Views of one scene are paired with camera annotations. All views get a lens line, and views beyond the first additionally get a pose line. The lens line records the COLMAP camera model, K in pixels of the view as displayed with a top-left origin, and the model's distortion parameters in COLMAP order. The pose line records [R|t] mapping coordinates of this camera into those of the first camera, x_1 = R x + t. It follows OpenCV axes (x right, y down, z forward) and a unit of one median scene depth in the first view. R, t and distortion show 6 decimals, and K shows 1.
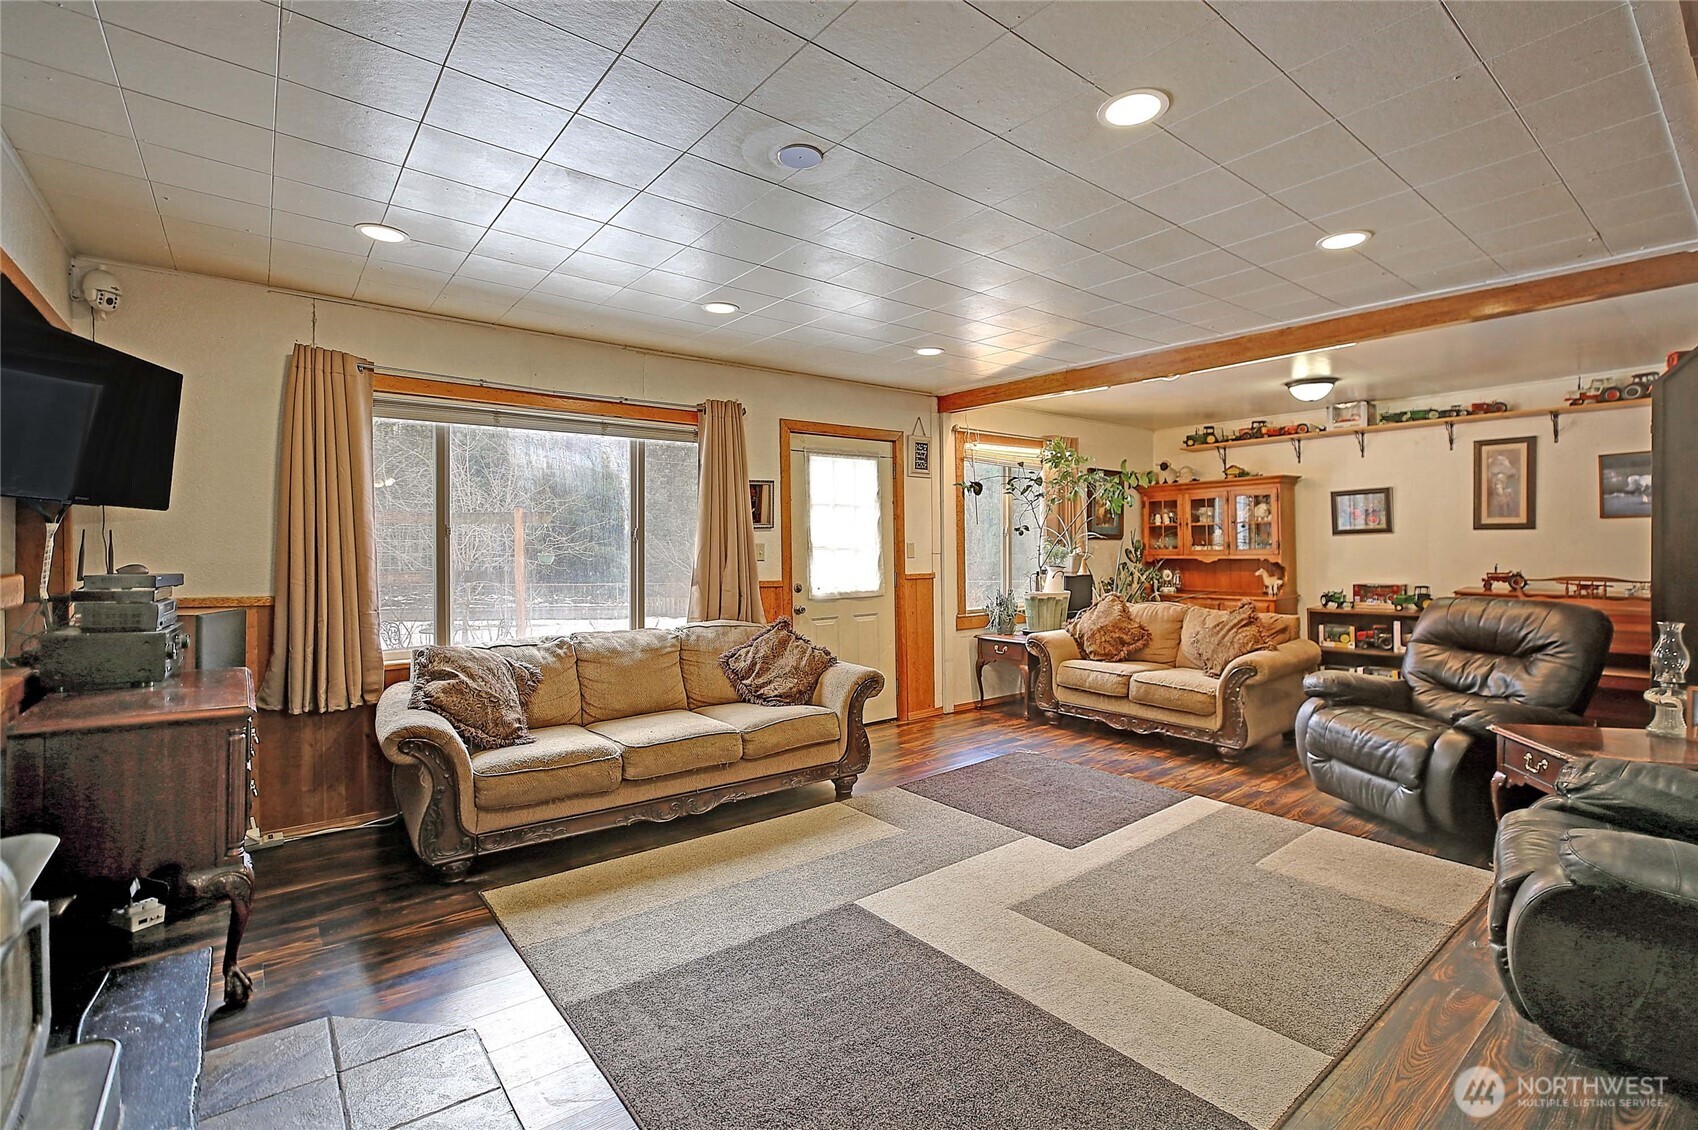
lens RADIAL K [[782.1, 0, 851.5], [0, 782.1, 550.1], [0, 0, 1]] dist [-0.019877, 0.006342]
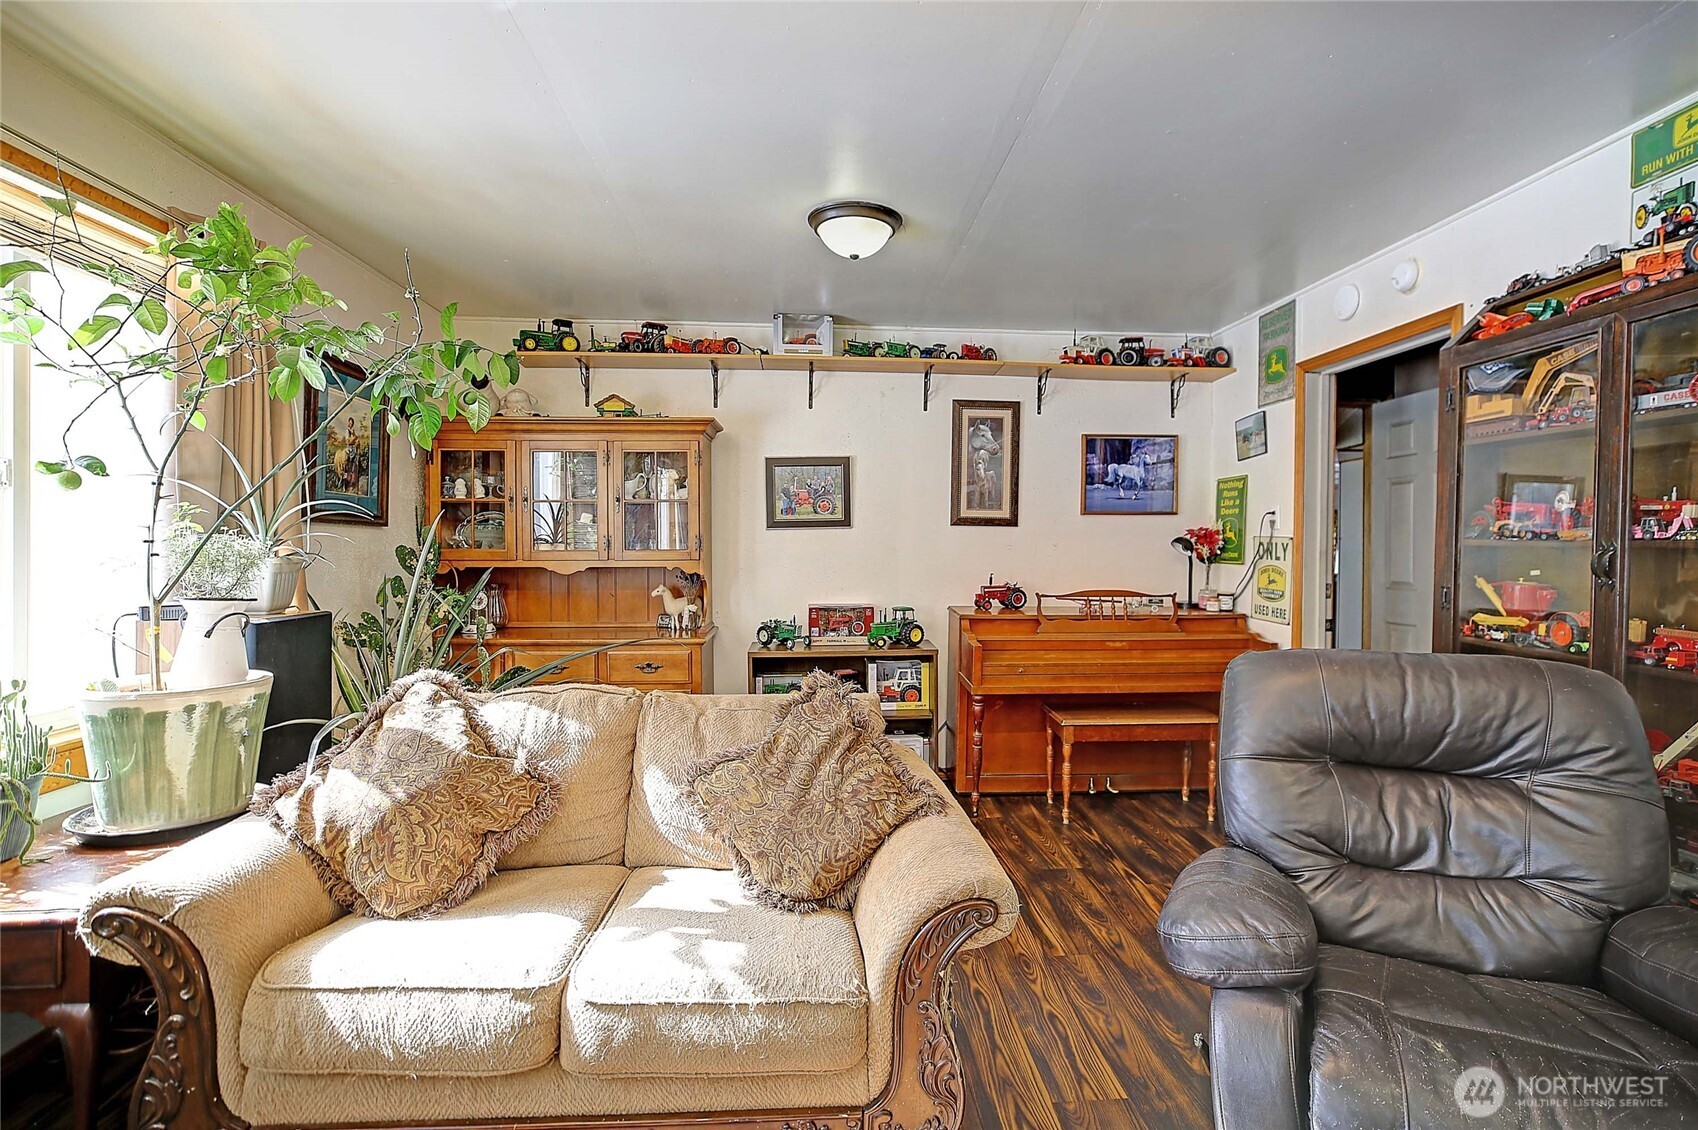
lens RADIAL K [[782.1, 0, 851.6], [0, 782.1, 557.6], [0, 0, 1]] dist [-0.019877, 0.006342]
pose [[0.562018, 0.003238, 0.827119, 0.148157], [-0.008241, 0.999965, 0.001684, 0.002249], [-0.827084, -0.007763, 0.562025, 0.616286]]
